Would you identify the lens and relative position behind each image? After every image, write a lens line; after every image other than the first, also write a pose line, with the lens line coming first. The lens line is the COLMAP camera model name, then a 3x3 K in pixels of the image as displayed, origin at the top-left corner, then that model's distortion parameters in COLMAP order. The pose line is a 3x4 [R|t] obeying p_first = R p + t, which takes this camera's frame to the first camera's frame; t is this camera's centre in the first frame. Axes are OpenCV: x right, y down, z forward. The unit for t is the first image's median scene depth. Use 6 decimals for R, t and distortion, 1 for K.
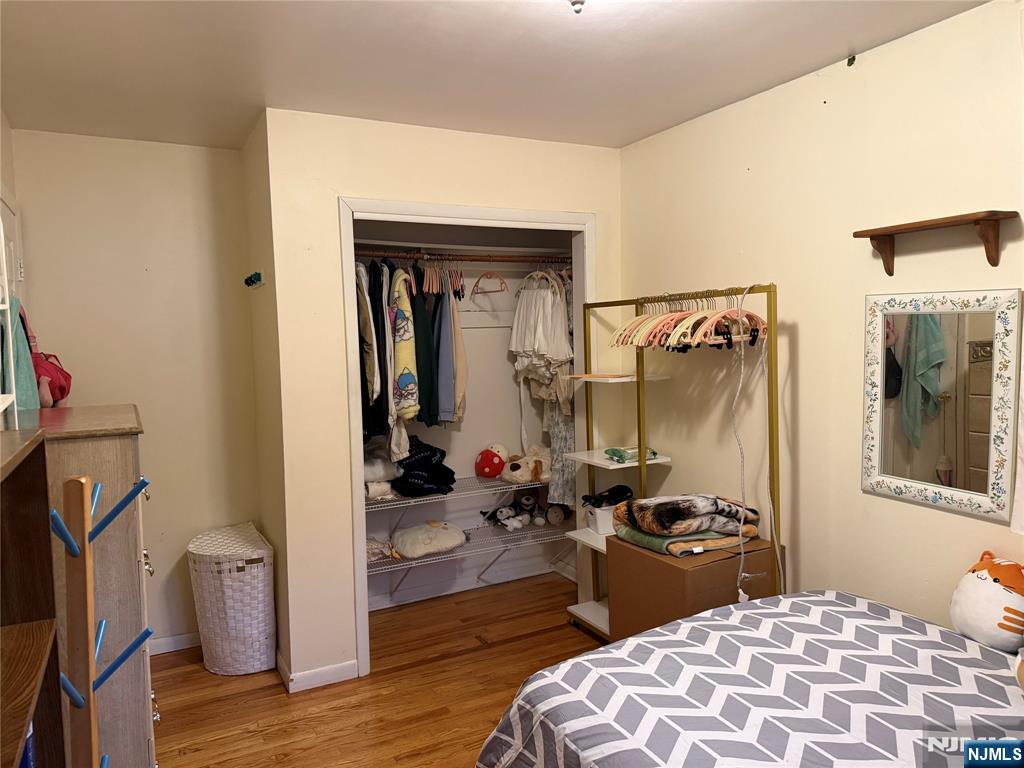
lens RADIAL K [[721.7, 0, 507.8], [0, 721.7, 383.3], [0, 0, 1]] dist [0.091629, -0.128218]
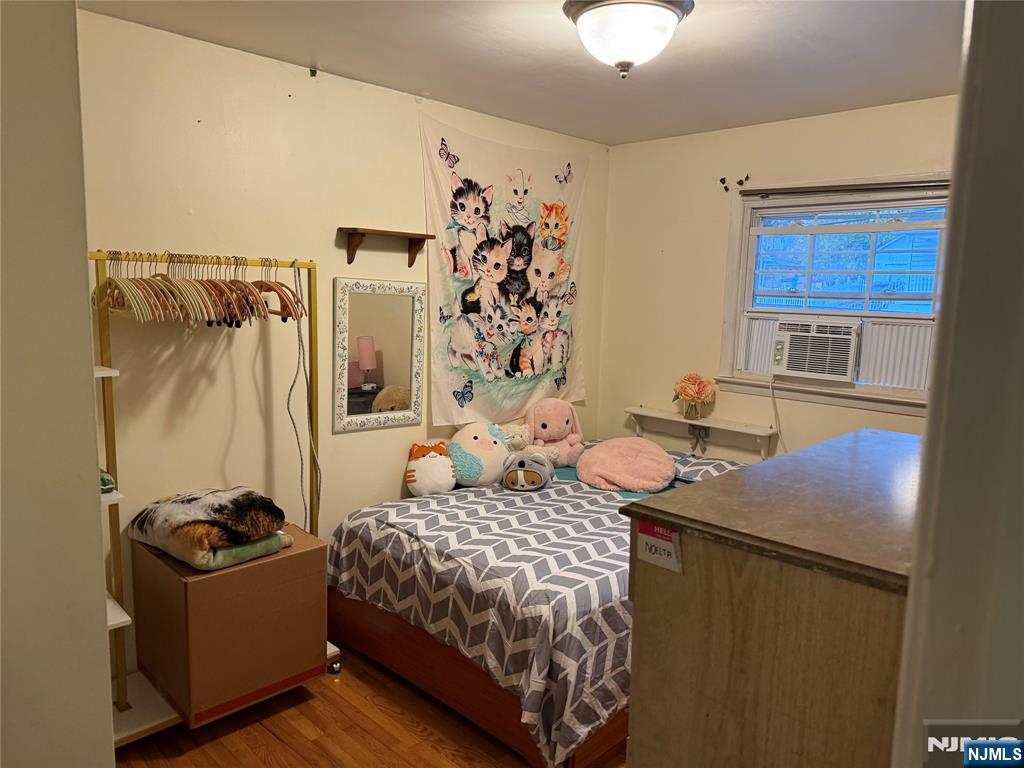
lens RADIAL K [[721.7, 0, 507.8], [0, 721.7, 383.3], [0, 0, 1]] dist [0.091629, -0.128218]
pose [[-0.306875, -0.108932, 0.945496, -0.813083], [0.039626, 0.991105, 0.127048, -0.088848], [-0.950925, 0.076454, -0.299828, 1.135538]]
